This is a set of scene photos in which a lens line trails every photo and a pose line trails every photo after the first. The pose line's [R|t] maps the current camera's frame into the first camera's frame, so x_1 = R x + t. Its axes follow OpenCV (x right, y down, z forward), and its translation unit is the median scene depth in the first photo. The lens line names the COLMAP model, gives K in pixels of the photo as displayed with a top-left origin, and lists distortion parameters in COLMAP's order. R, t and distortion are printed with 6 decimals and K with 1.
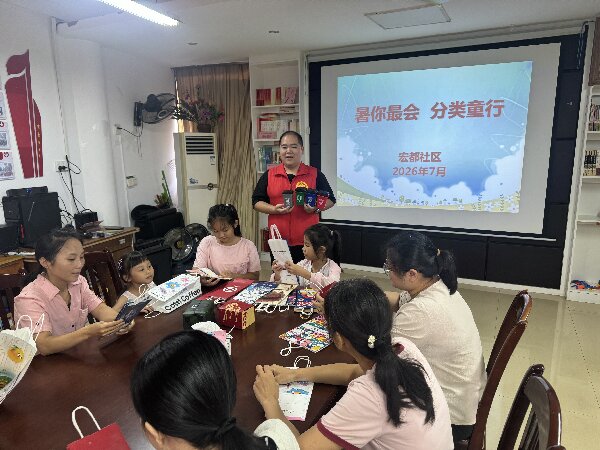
lens RADIAL K [[427.6, 0, 302.5], [0, 427.6, 233.3], [0, 0, 1]] dist [0.040986, -0.050688]
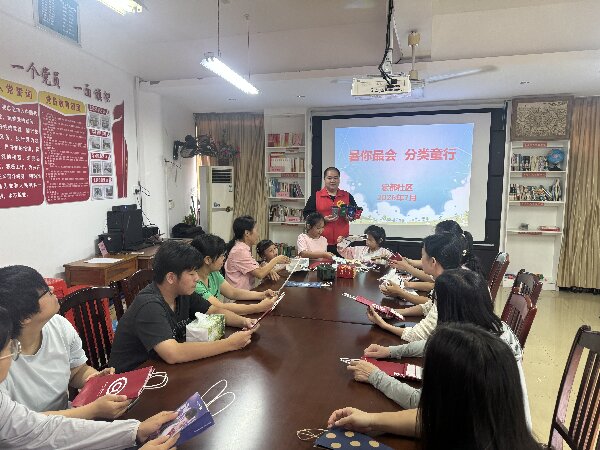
lens RADIAL K [[427.6, 0, 297.6], [0, 427.6, 229.9], [0, 0, 1]] dist [0.040986, -0.050688]
pose [[0.984636, -0.003209, 0.174589, -0.272720], [0.018384, 0.996180, -0.085372, 0.067627], [-0.173648, 0.087270, 0.980933, -0.268856]]
